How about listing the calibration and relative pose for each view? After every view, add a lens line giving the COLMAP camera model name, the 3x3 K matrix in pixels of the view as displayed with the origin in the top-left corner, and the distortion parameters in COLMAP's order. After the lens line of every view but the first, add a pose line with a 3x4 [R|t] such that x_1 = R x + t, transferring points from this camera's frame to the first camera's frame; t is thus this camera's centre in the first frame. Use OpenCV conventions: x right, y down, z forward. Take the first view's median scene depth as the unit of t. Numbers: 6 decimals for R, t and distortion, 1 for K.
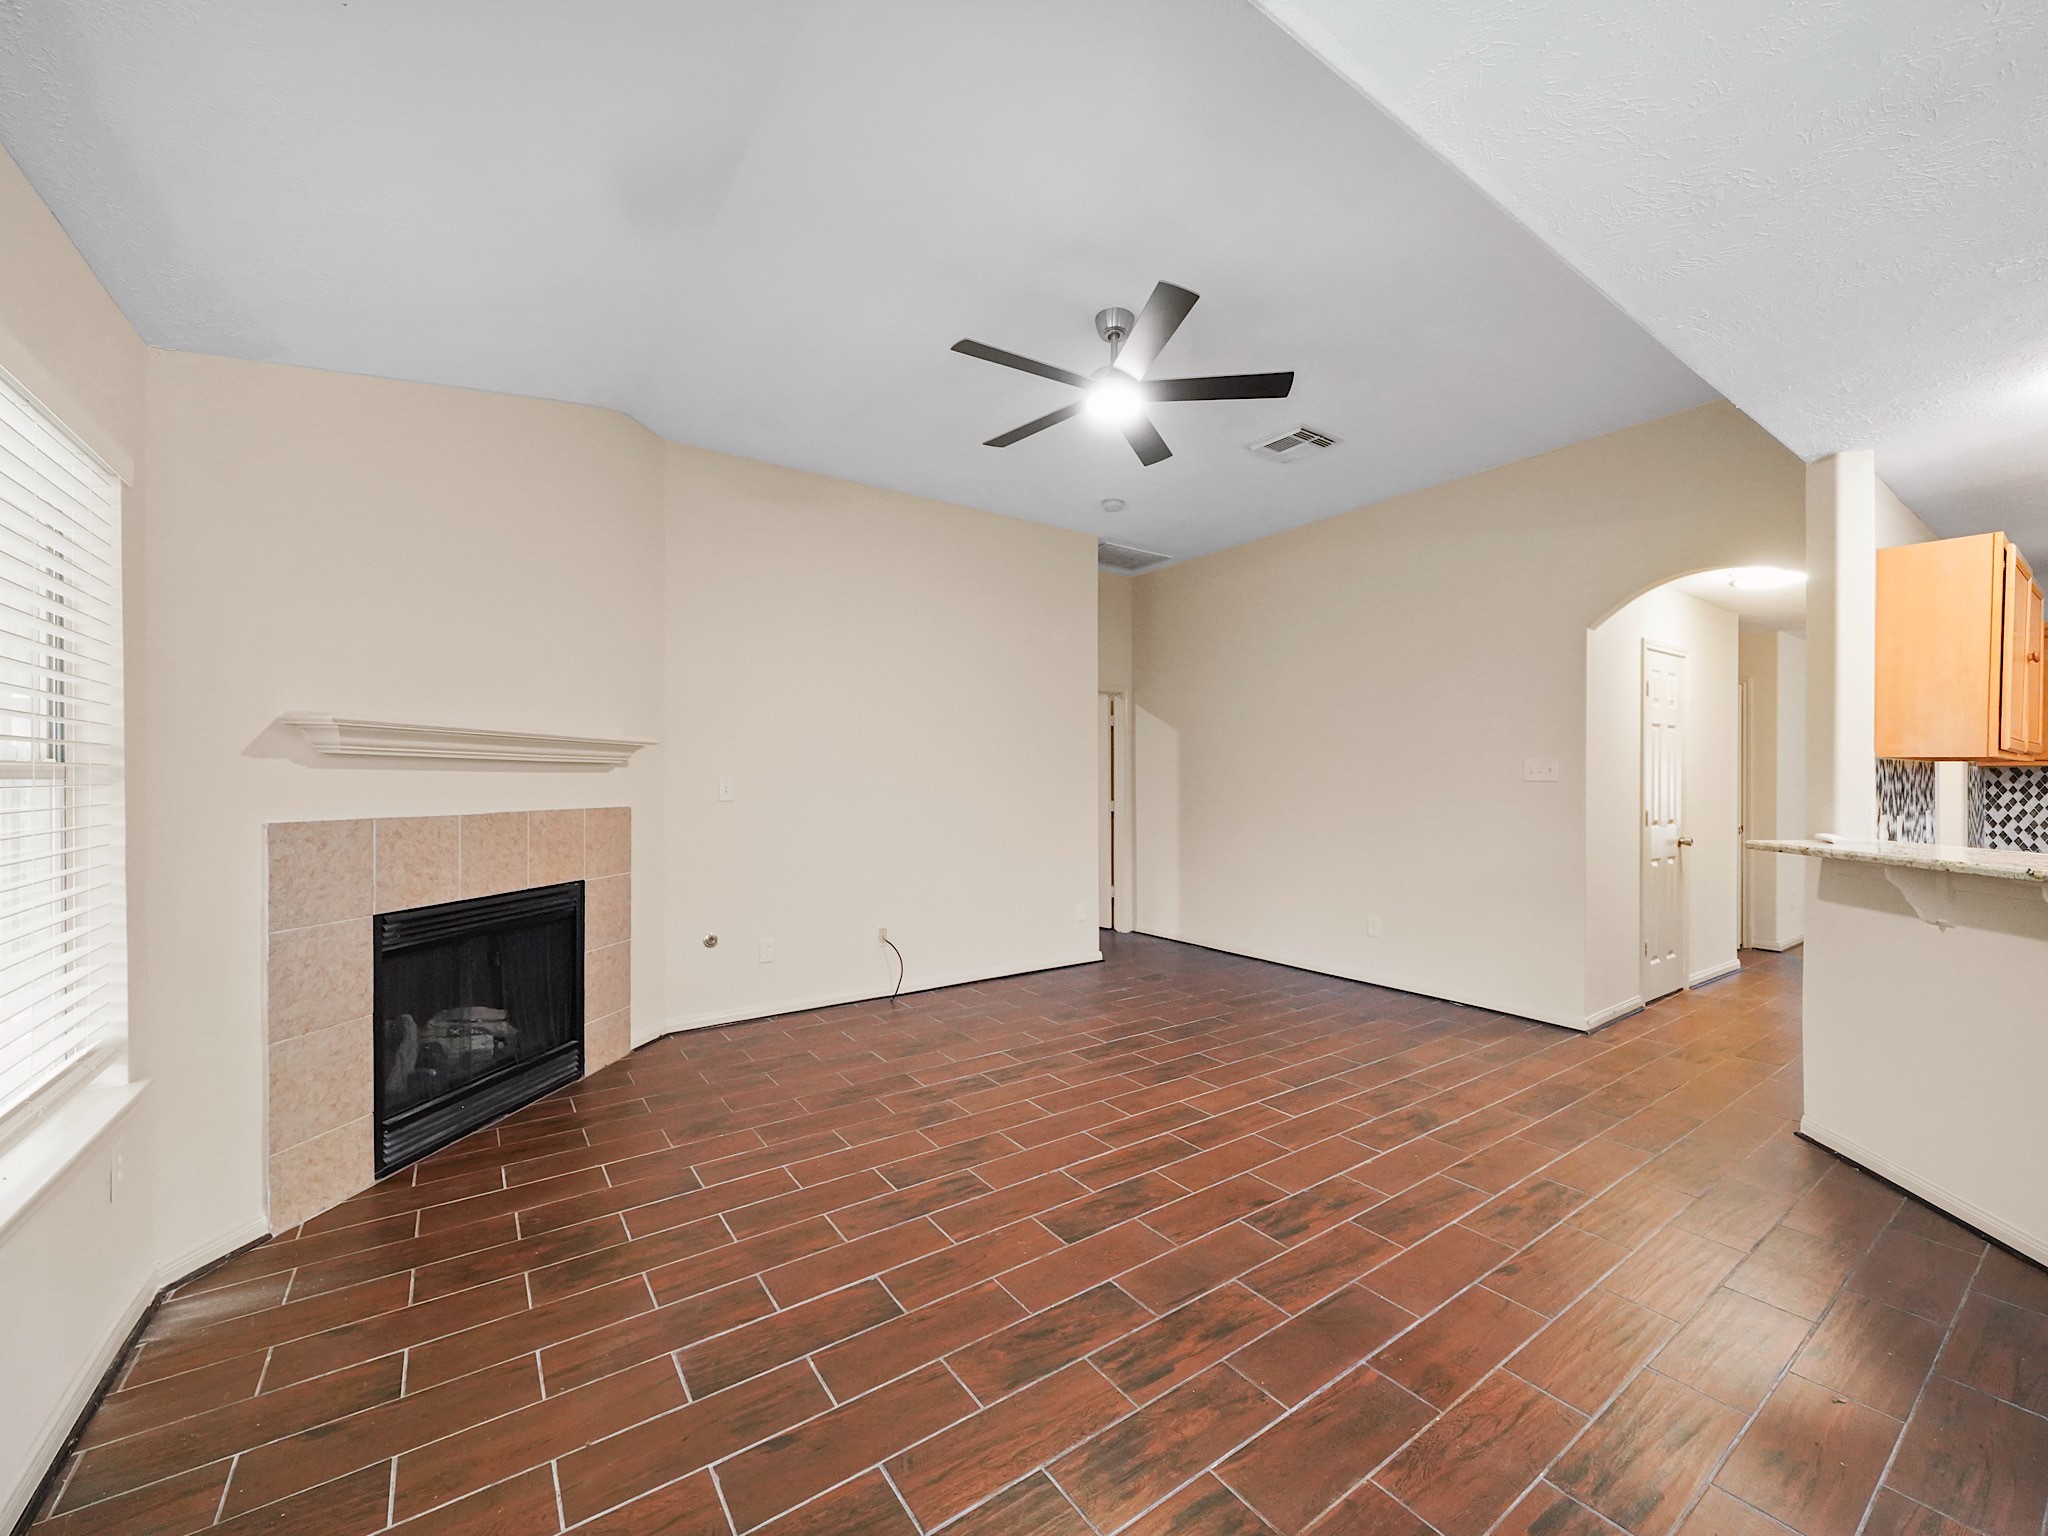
lens RADIAL K [[806.5, 0, 1034.5], [0, 806.5, 778.8], [0, 0, 1]] dist [-0.009051, -0.000200]
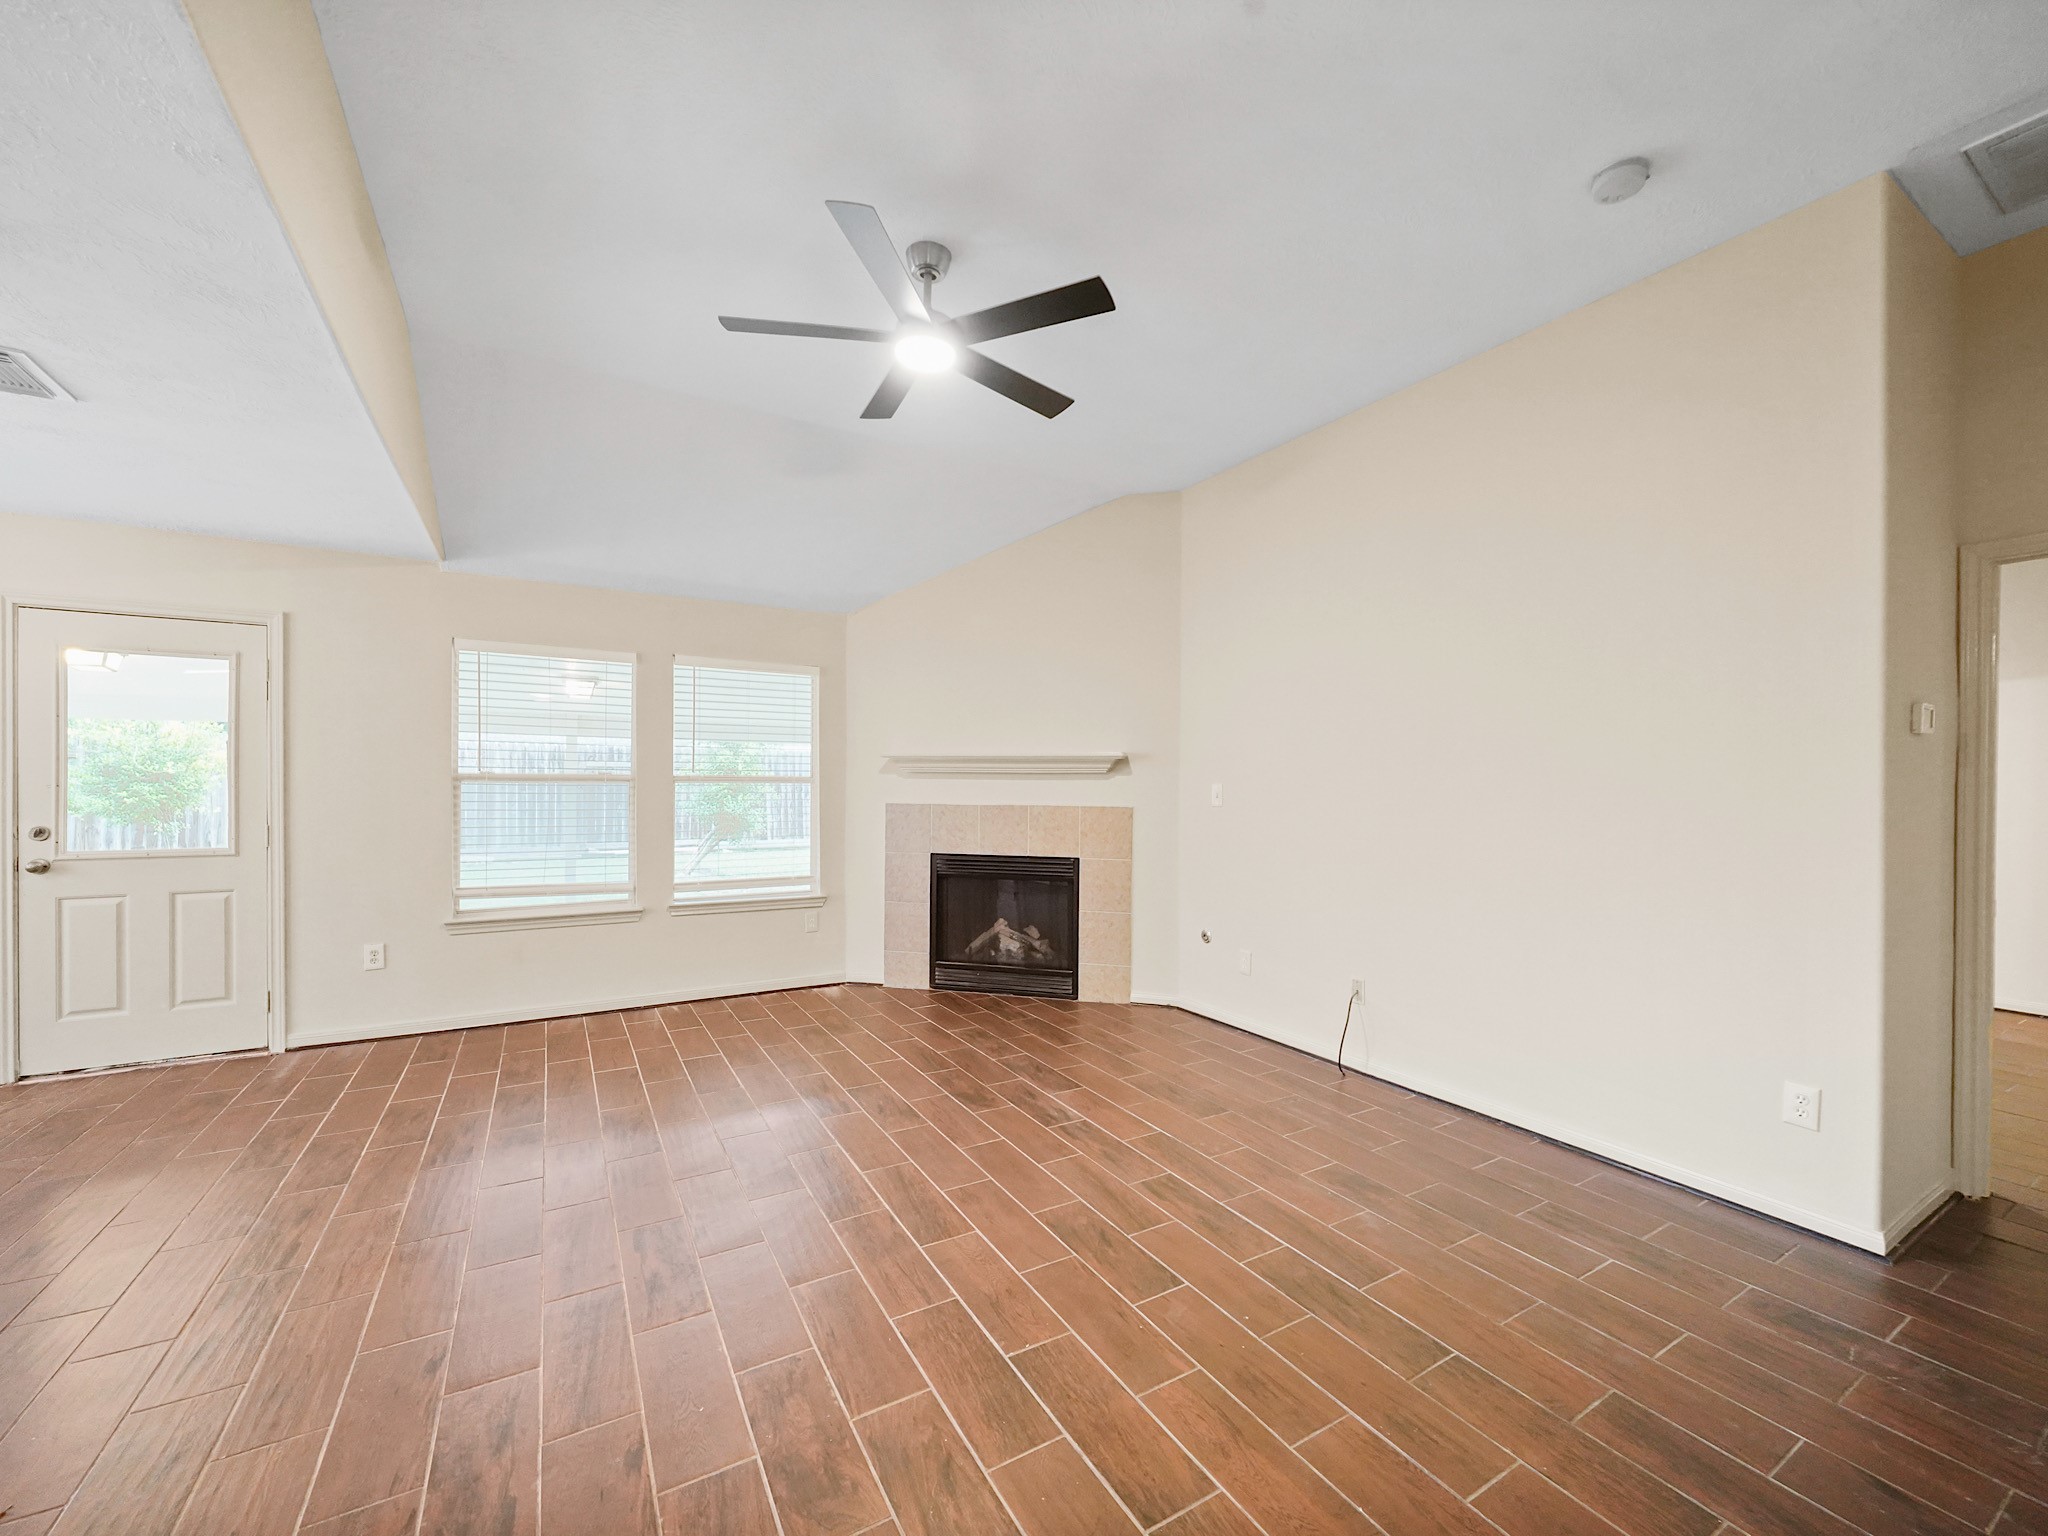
lens RADIAL K [[806.5, 0, 1016.3], [0, 806.5, 787.5], [0, 0, 1]] dist [-0.009051, -0.000200]
pose [[-0.083706, 0.004433, -0.996481, 0.900837], [-0.006409, 0.999967, 0.004987, -0.001264], [0.996470, 0.006804, -0.083675, 1.098848]]
